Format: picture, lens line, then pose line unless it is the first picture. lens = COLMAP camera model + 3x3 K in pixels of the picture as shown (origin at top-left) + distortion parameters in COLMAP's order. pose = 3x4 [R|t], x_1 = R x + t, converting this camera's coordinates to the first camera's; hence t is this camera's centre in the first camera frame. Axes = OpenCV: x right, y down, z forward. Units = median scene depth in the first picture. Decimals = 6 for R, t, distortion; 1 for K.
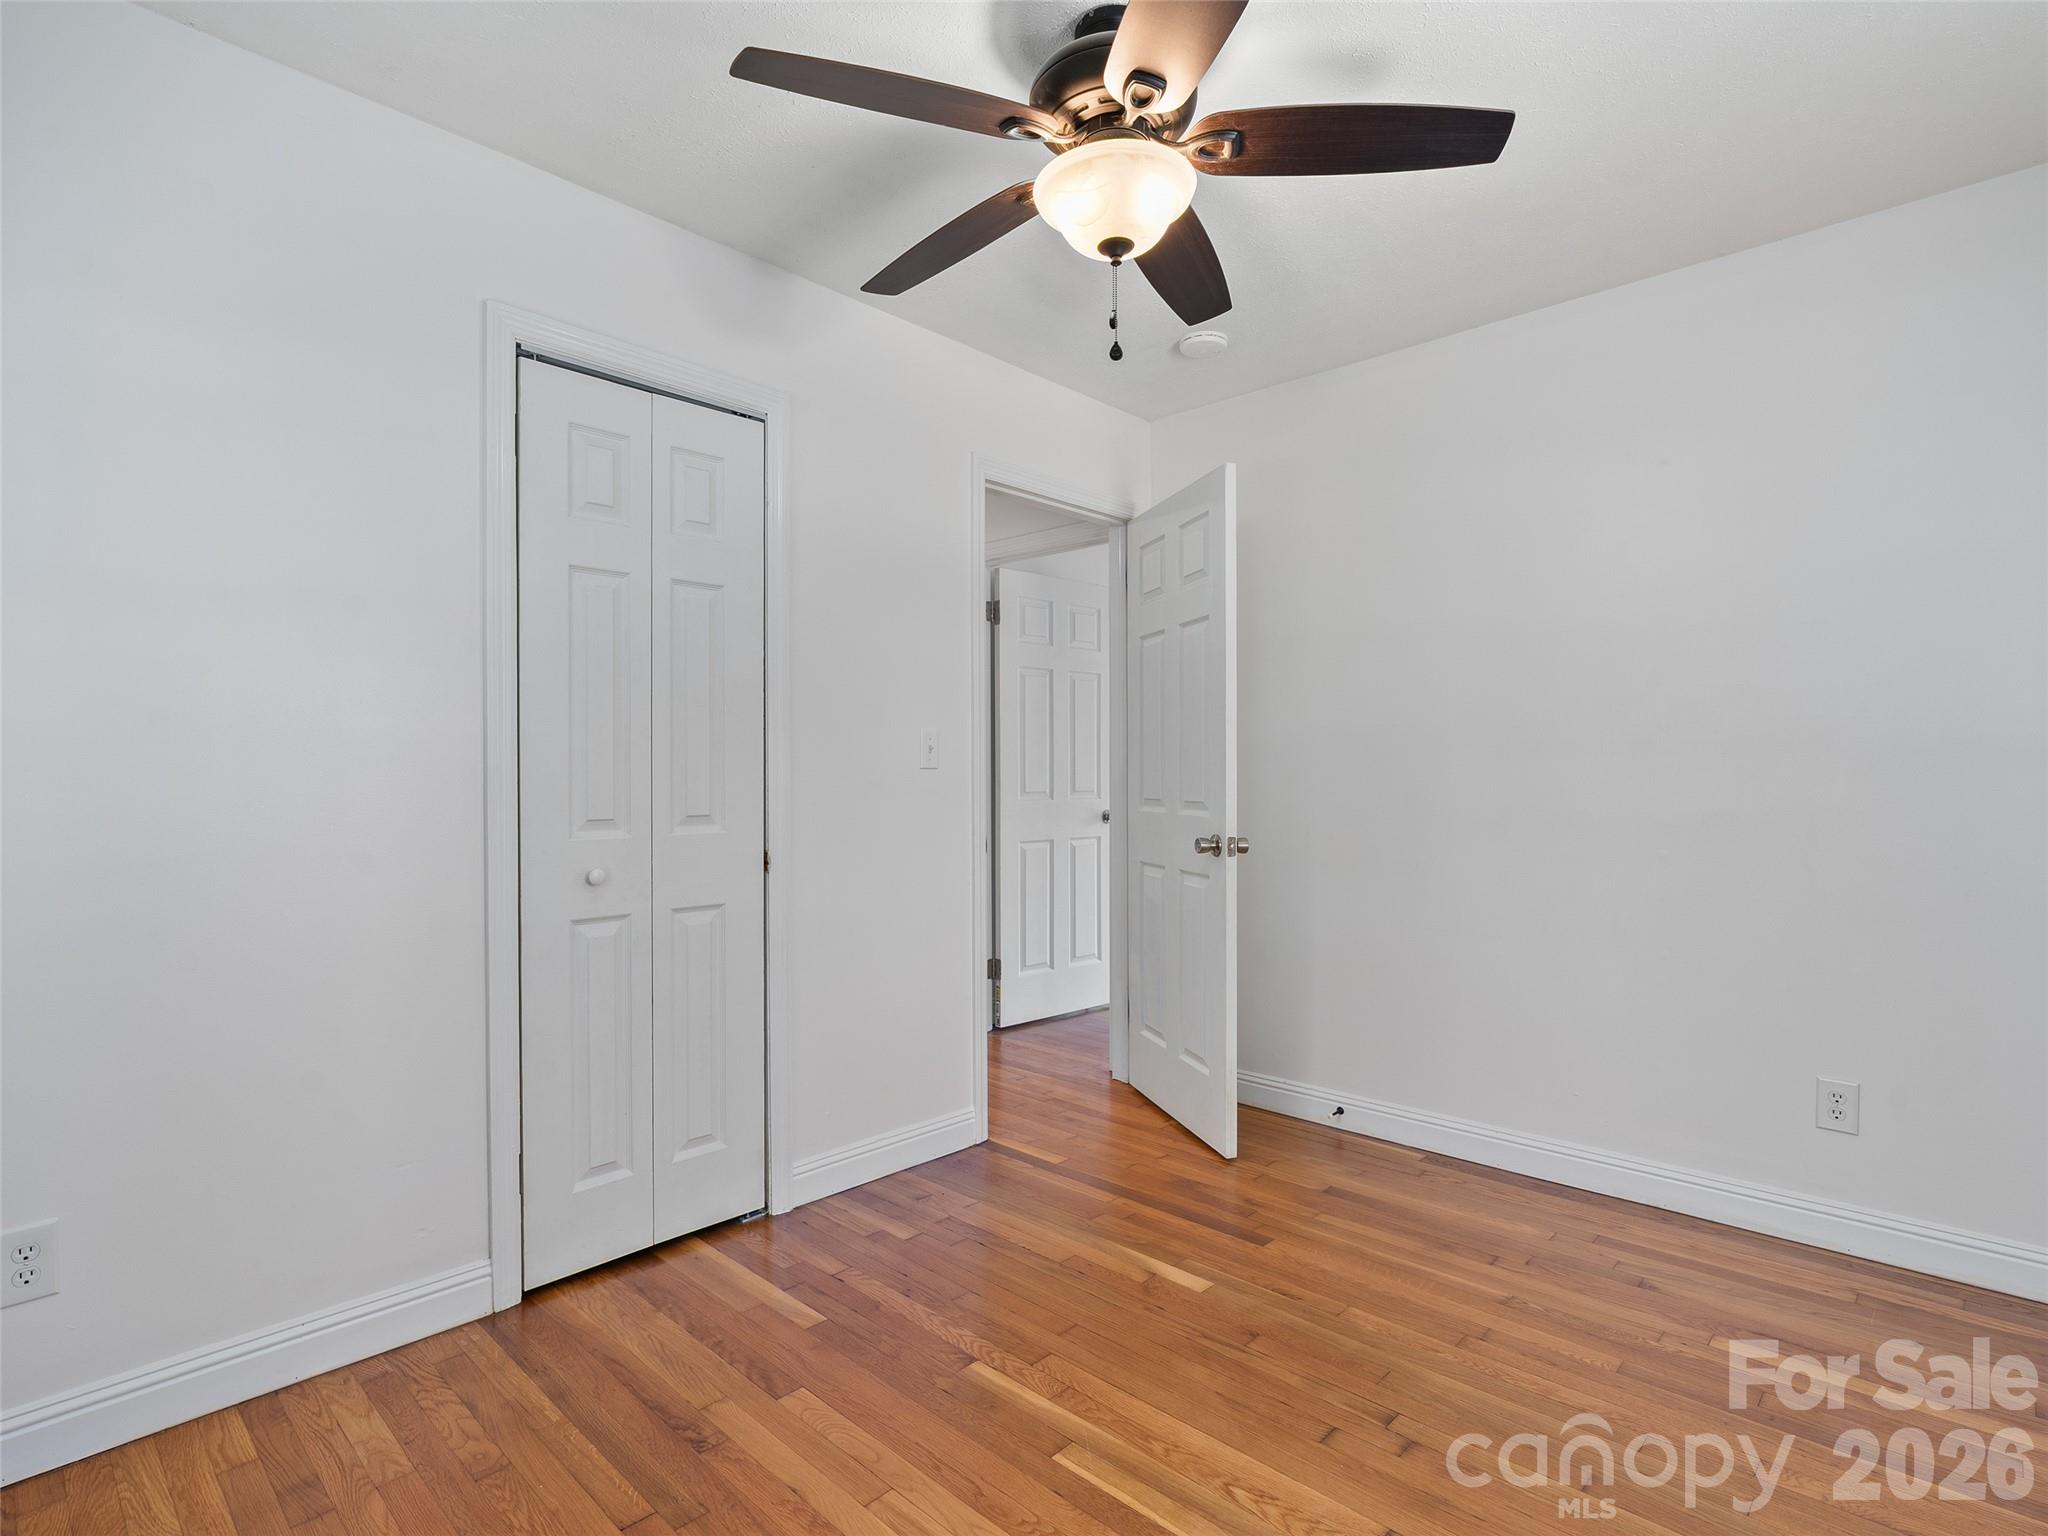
lens RADIAL K [[1037.1, 0, 1016.9], [0, 1037.1, 768.9], [0, 0, 1]] dist [-0.005644, 0.001188]
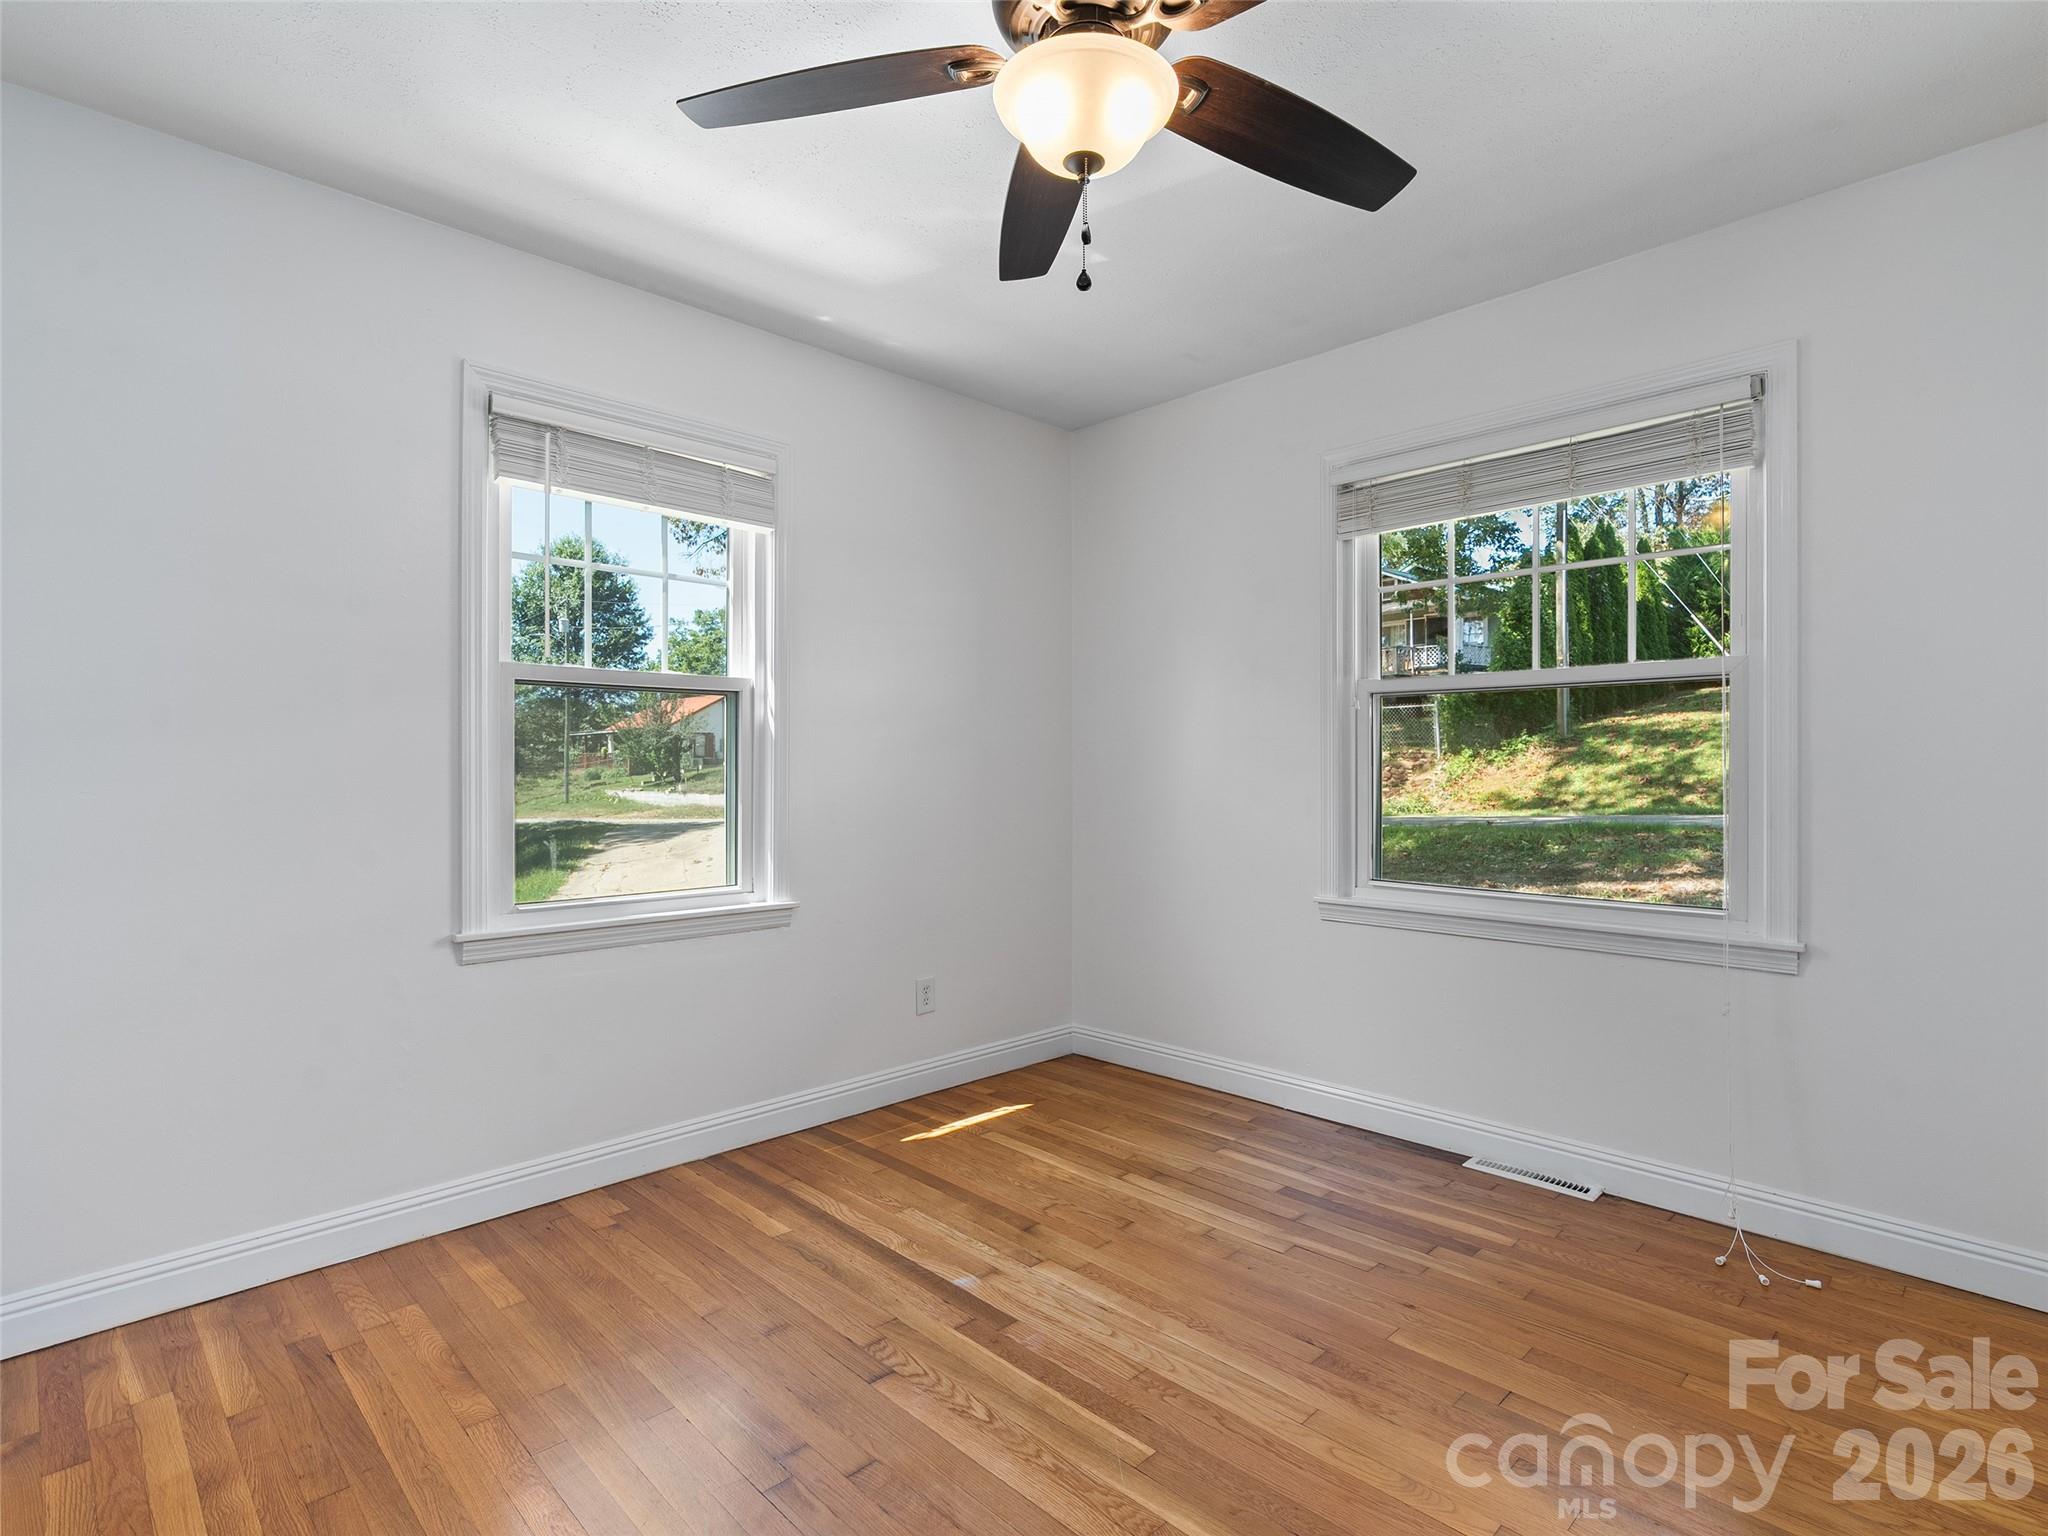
lens RADIAL K [[1037.1, 0, 1013.7], [0, 1037.1, 762.1], [0, 0, 1]] dist [-0.005644, 0.001188]
pose [[-0.999317, 0.000529, 0.036951, 0.134318], [0.000715, 0.999987, 0.005013, 0.000242], [-0.036948, 0.005036, -0.999305, 2.013290]]
